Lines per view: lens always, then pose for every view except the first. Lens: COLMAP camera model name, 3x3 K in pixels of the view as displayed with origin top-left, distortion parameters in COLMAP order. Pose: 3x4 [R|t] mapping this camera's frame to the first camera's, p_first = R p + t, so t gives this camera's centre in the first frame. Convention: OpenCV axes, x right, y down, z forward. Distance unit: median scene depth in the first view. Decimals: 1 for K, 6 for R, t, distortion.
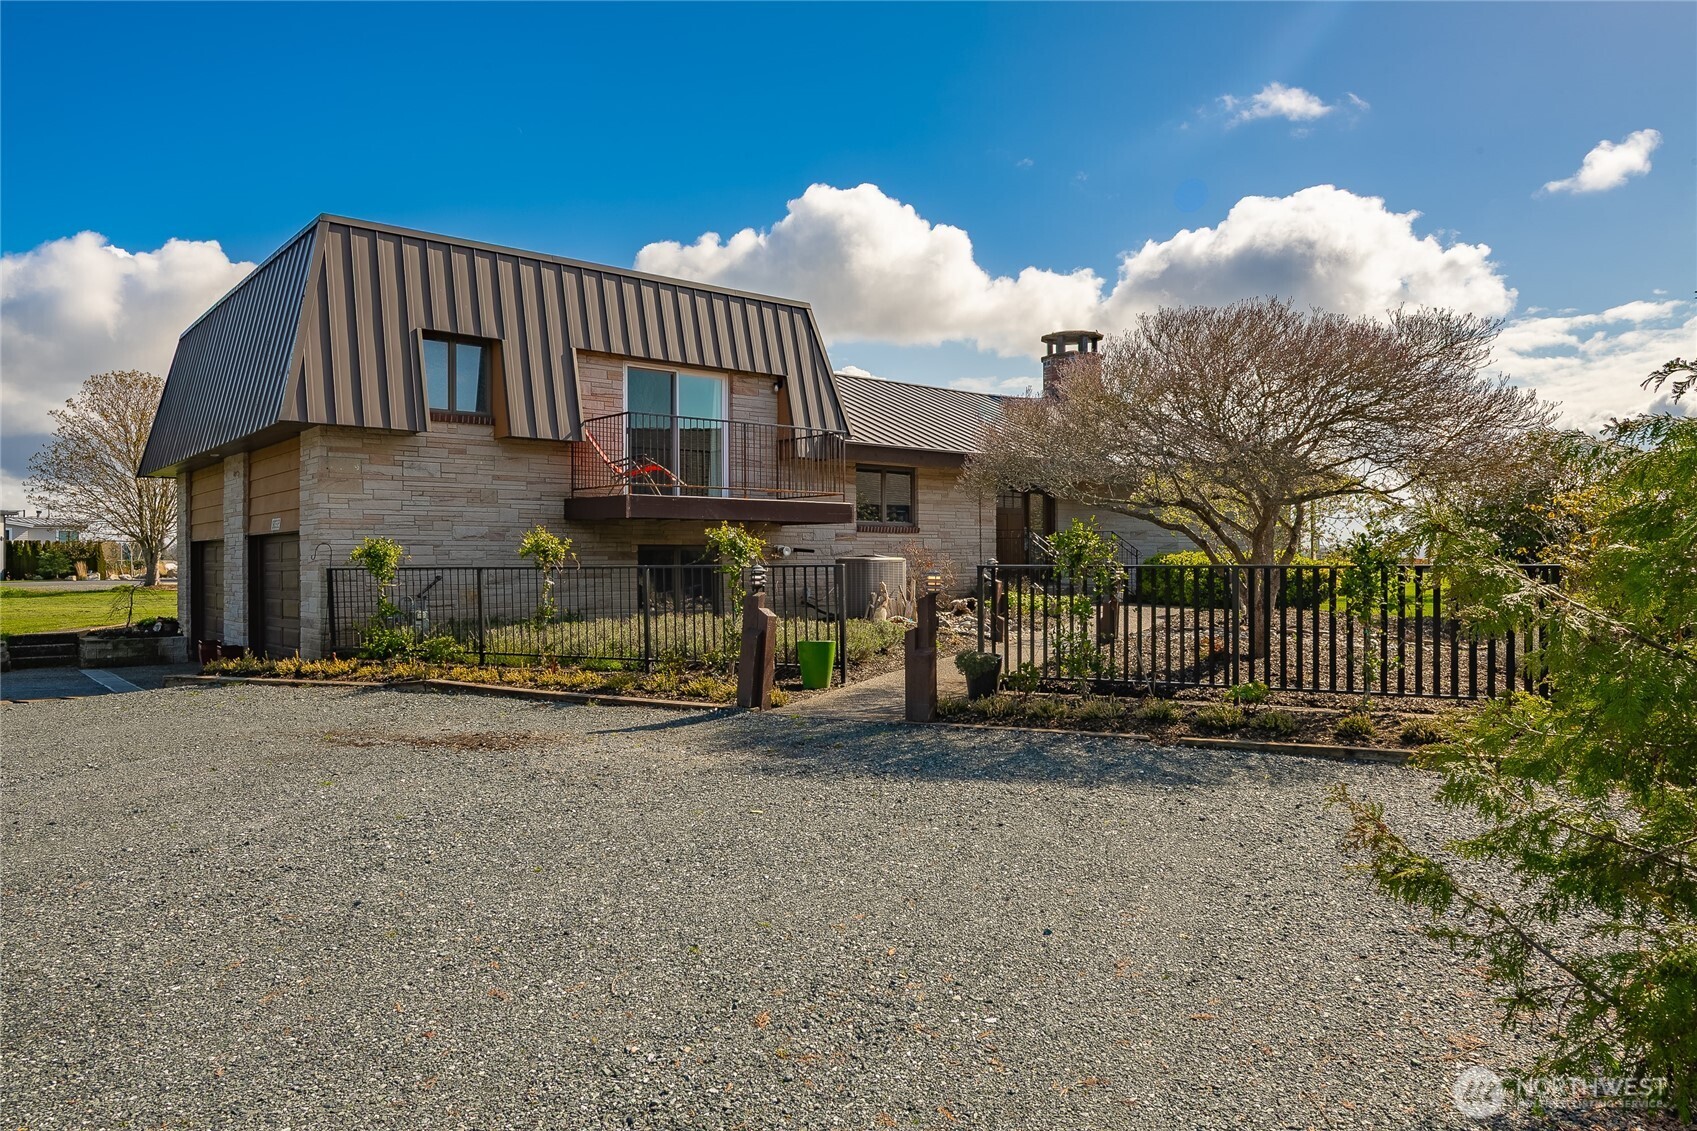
lens RADIAL K [[1174.4, 0, 848.5], [0, 1174.4, 565.5], [0, 0, 1]] dist [0.007711, 0.003464]
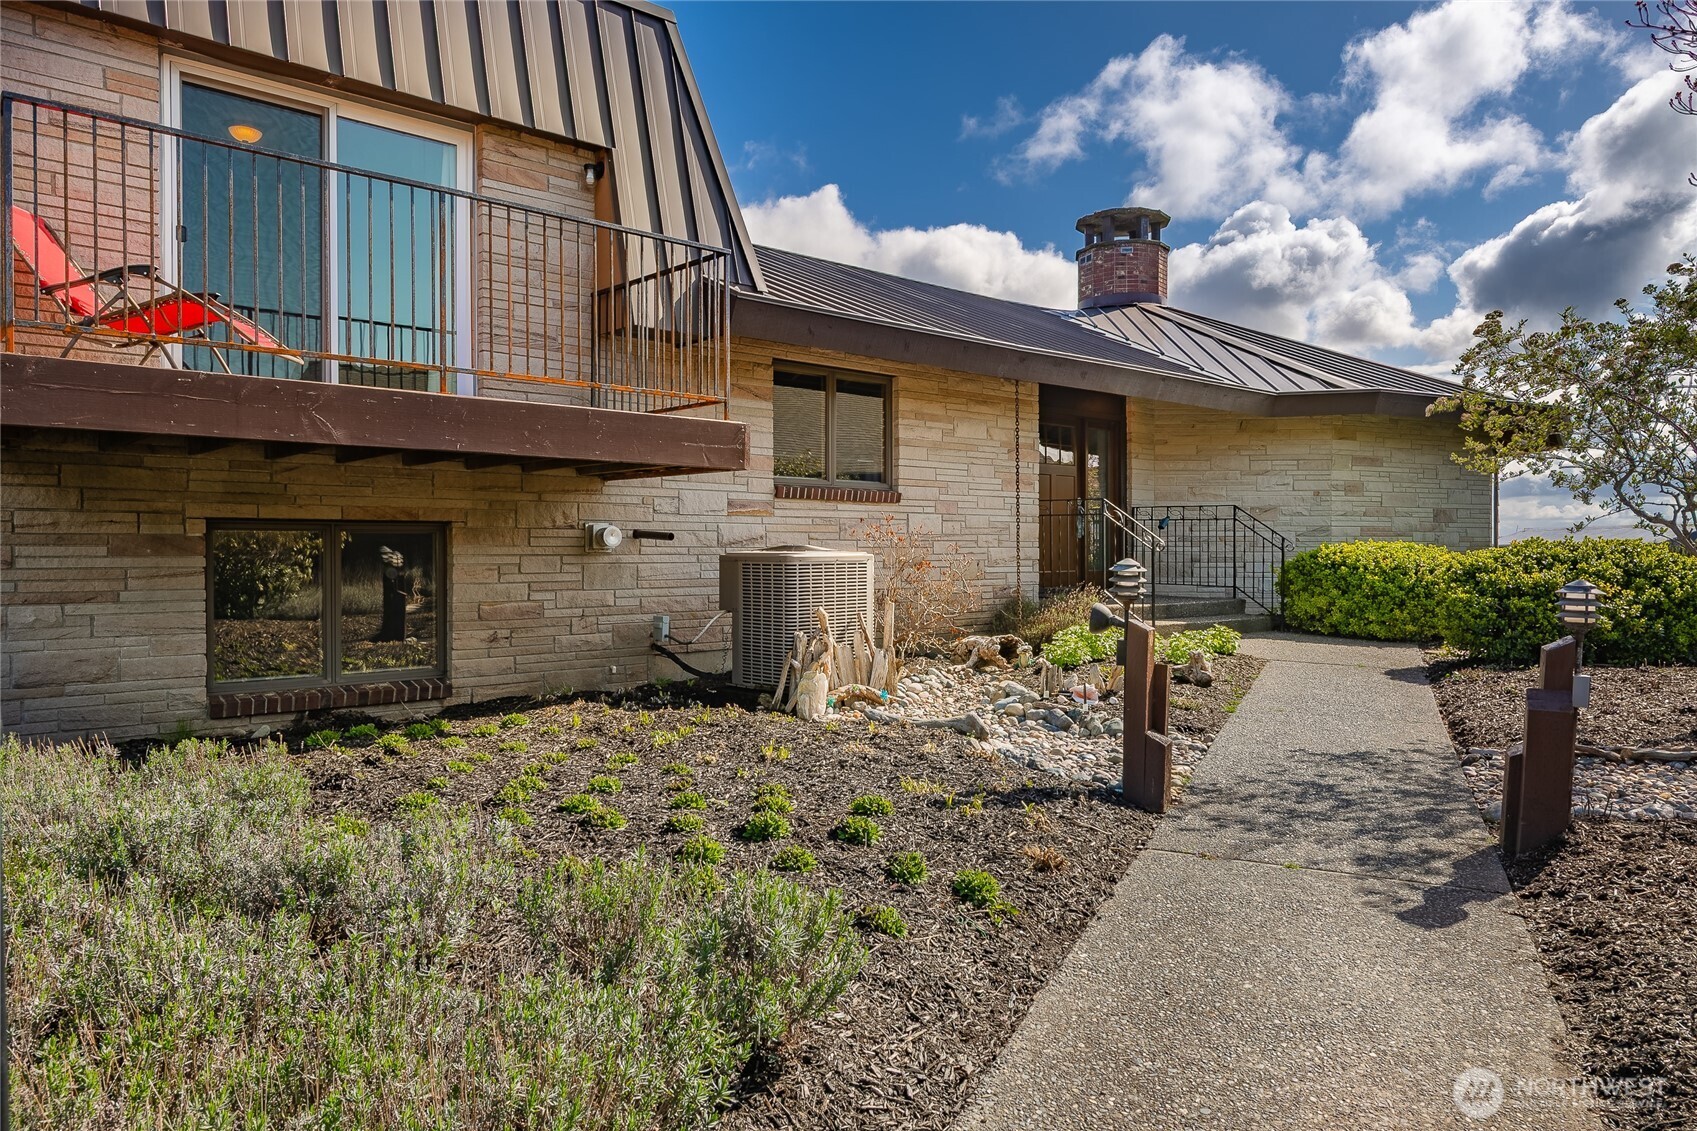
lens RADIAL K [[1174.4, 0, 848.5], [0, 1174.4, 565.5], [0, 0, 1]] dist [0.007711, 0.003464]
pose [[0.999601, 0.005970, 0.027607, 0.026278], [-0.006308, 0.999906, 0.012170, -0.007107], [-0.027531, -0.012340, 0.999545, 0.541684]]
